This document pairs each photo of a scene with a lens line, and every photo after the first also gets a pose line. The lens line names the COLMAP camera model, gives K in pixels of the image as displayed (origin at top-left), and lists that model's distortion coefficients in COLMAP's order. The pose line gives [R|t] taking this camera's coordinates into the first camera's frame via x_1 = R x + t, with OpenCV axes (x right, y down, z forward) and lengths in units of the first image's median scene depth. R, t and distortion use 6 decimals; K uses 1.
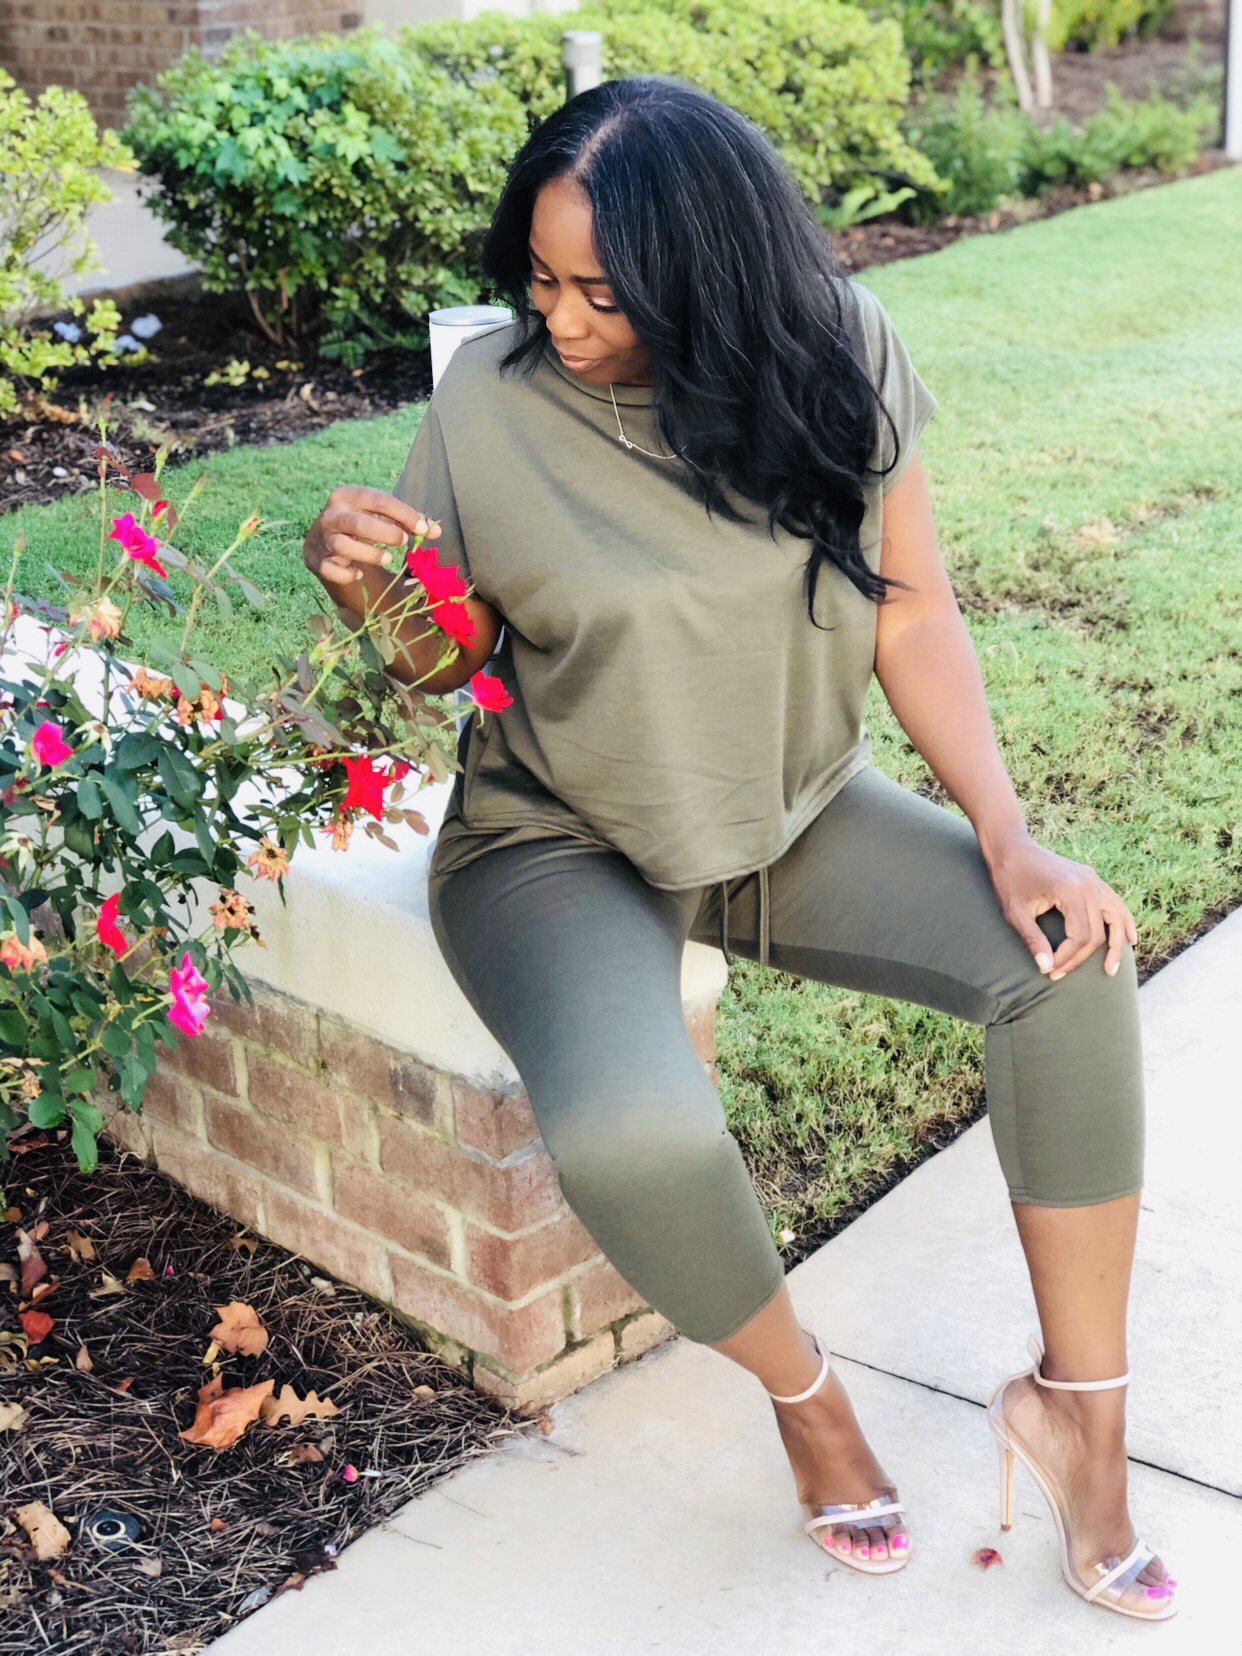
lens RADIAL K [[2714.3, 0, 617.9], [0, 2714.3, 825.3], [0, 0, 1]] dist [0.092320, 0.000000]
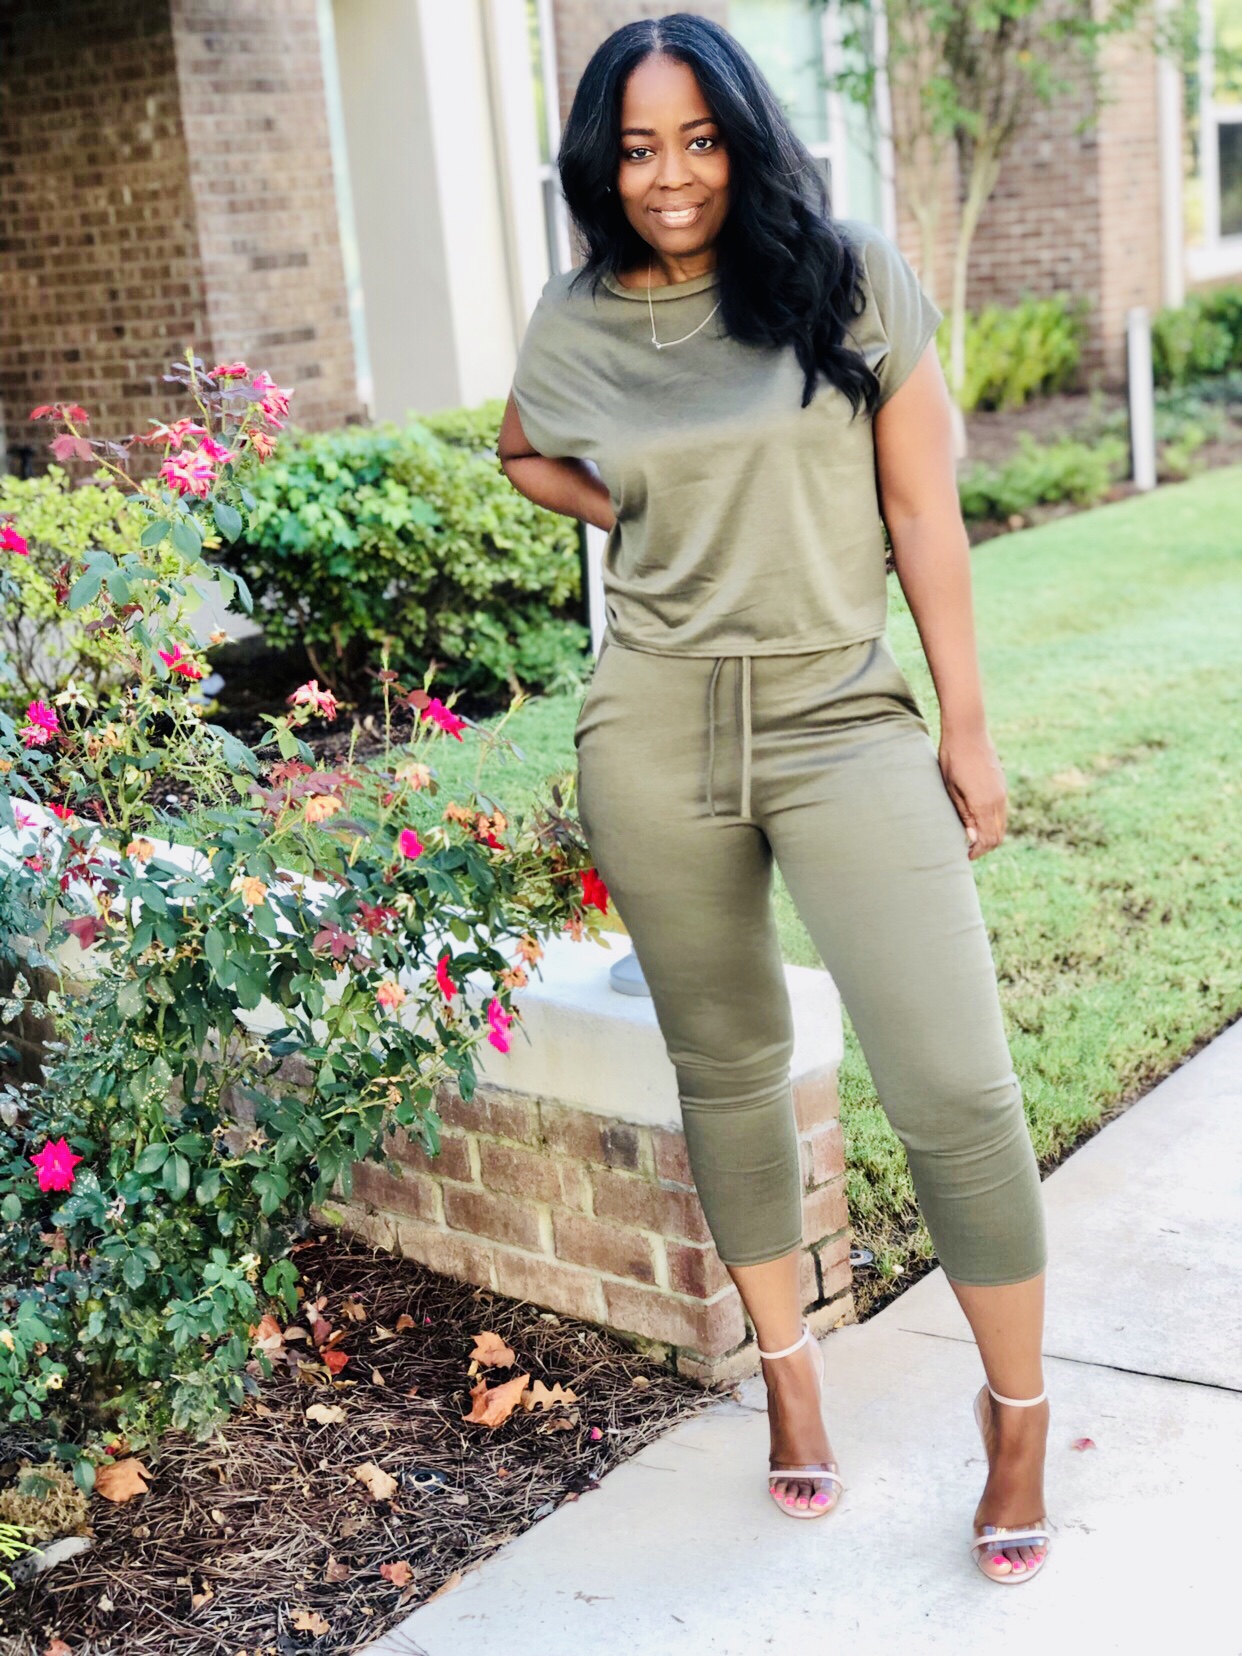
lens RADIAL K [[2714.3, 0, 618.9], [0, 2714.3, 842.0], [0, 0, 1]] dist [0.092320, 0.000000]
pose [[0.997537, -0.067043, 0.020610, -0.083042], [0.069178, 0.988912, -0.131408, 0.111893], [-0.011571, 0.132510, 0.991114, -0.303500]]
